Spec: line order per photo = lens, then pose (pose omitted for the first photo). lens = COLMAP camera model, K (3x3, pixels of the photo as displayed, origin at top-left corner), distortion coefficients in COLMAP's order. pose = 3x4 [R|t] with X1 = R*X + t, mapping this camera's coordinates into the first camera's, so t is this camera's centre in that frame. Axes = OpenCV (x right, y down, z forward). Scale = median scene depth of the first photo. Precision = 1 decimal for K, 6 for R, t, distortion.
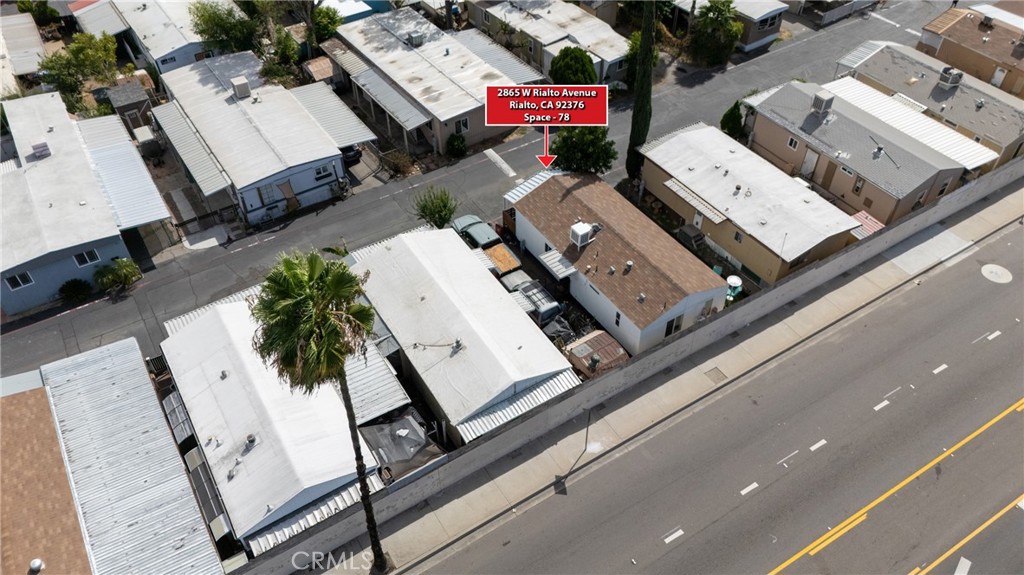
lens RADIAL K [[761.0, 0, 512.0], [0, 761.0, 287.5], [0, 0, 1]] dist [0.046321, -0.043861]
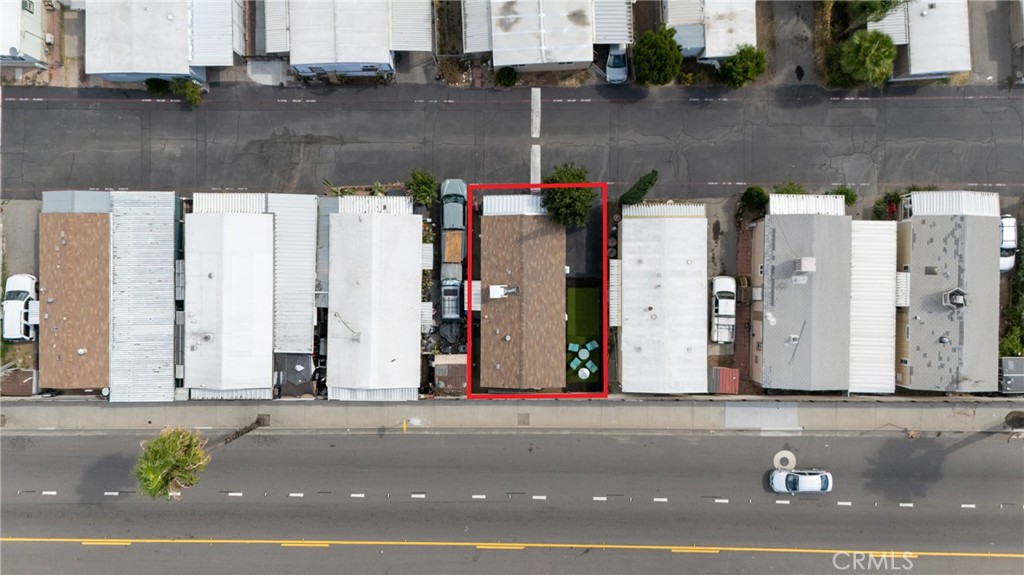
lens RADIAL K [[768.9, 0, 512.0], [0, 768.9, 287.5], [0, 0, 1]] dist [0.034799, -0.006332]
pose [[0.842385, 0.538827, 0.007302, 0.089133], [-0.381793, 0.587211, 0.713734, -0.869565], [0.380291, -0.604027, 0.700378, 0.114843]]
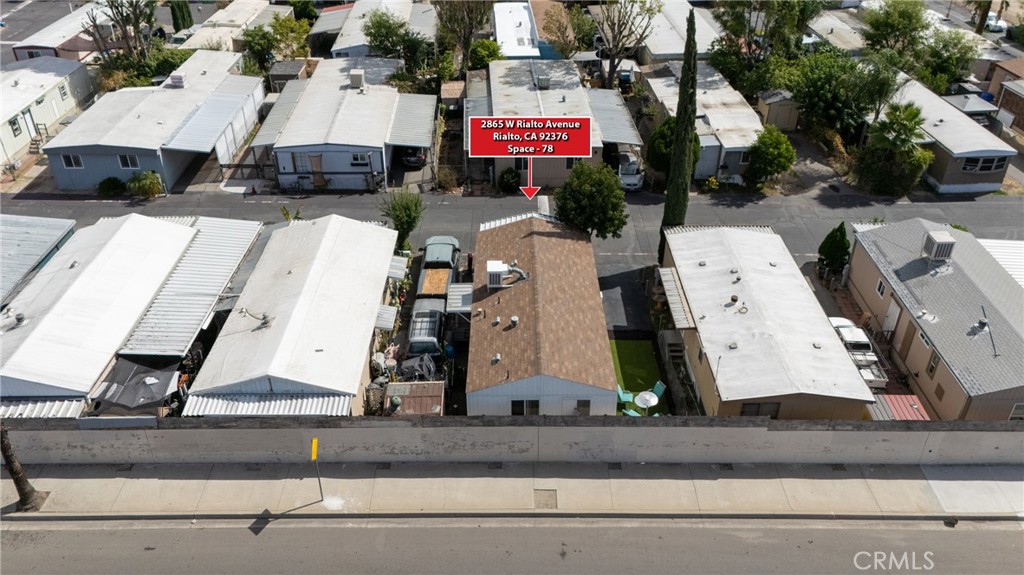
lens RADIAL K [[776.8, 0, 514.5], [0, 776.8, 219.8], [0, 0, 1]] dist [0.034296, -0.007932]
pose [[0.848053, 0.278623, -0.450750, 0.420096], [-0.378766, 0.913599, -0.147894, -0.005789], [0.370599, 0.296150, 0.880313, 0.212733]]
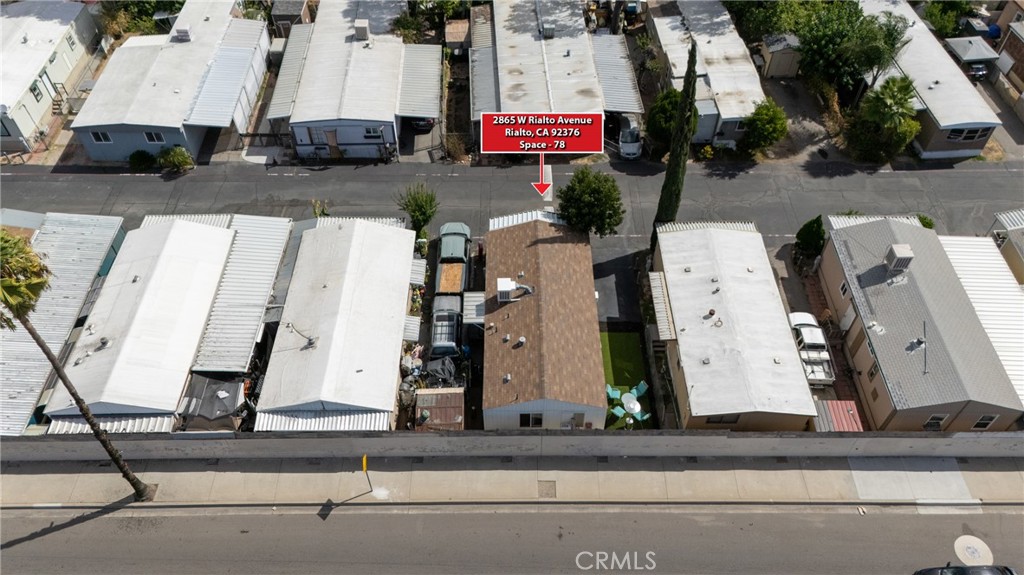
lens RADIAL K [[768.9, 0, 512.0], [0, 768.9, 287.5], [0, 0, 1]] dist [0.034799, -0.006332]
pose [[0.847367, 0.404549, -0.343962, 0.378556], [-0.376356, 0.914509, 0.148423, -0.193381], [0.374600, 0.003683, 0.927179, 0.097164]]
